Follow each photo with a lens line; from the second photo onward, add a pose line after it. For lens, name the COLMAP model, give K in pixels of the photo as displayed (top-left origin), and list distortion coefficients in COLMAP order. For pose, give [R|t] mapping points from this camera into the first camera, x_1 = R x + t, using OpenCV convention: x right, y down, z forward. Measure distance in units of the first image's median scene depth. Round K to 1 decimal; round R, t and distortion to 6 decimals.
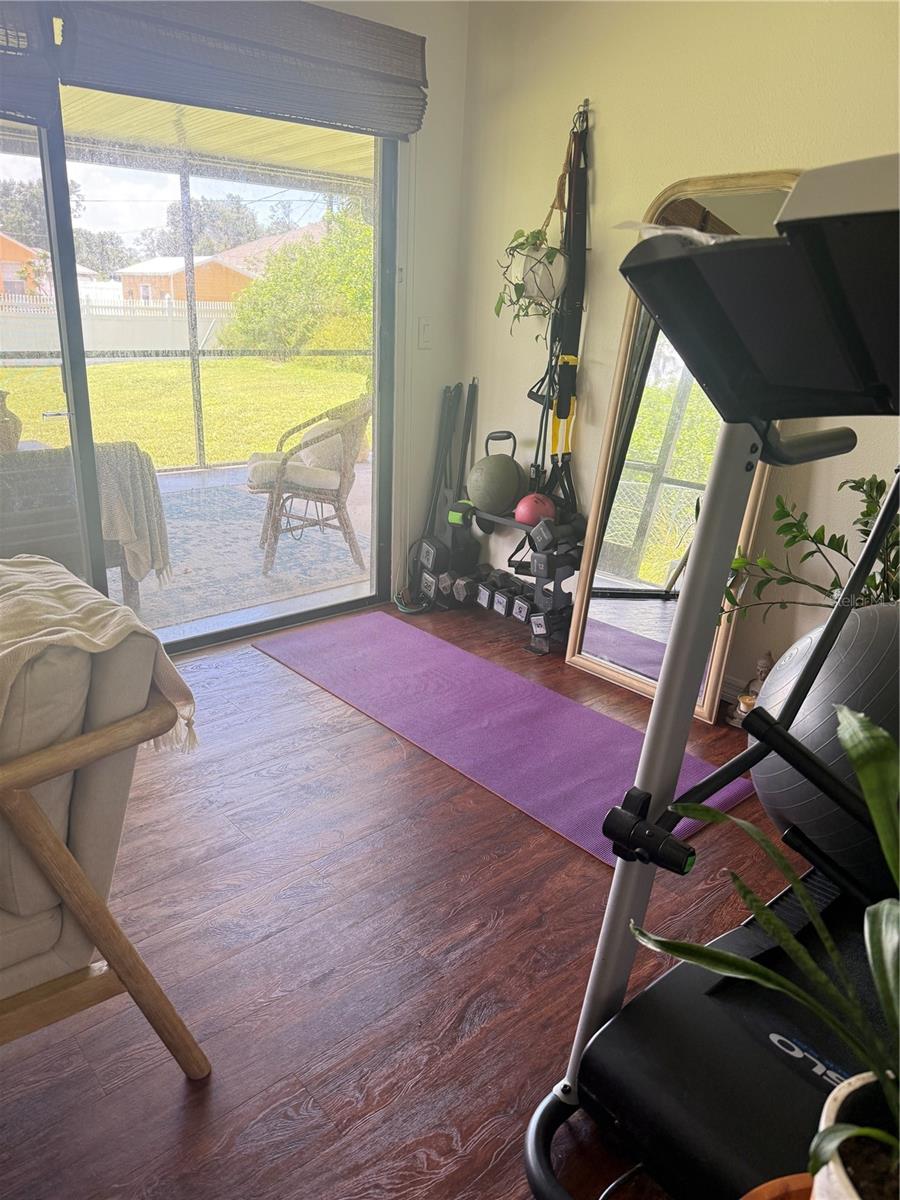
lens RADIAL K [[867.1, 0, 451.1], [0, 867.1, 602.8], [0, 0, 1]] dist [0.079429, -0.106079]
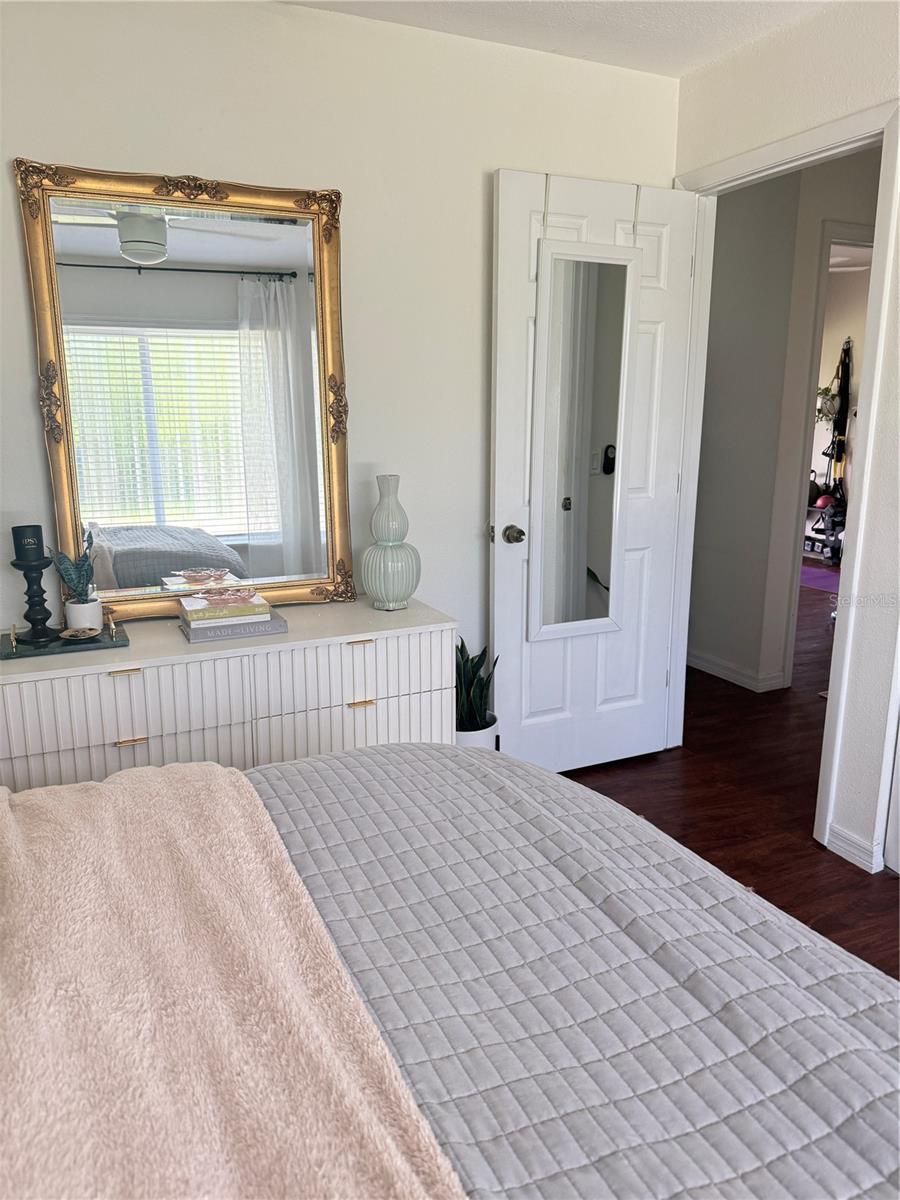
lens RADIAL K [[867.1, 0, 448.5], [0, 867.1, 595.0], [0, 0, 1]] dist [0.079429, -0.106079]
pose [[0.958753, 0.013640, -0.283912, -0.197311], [-0.050722, 0.991026, -0.123673, 0.473641], [0.279677, 0.132972, 0.950841, -1.449963]]
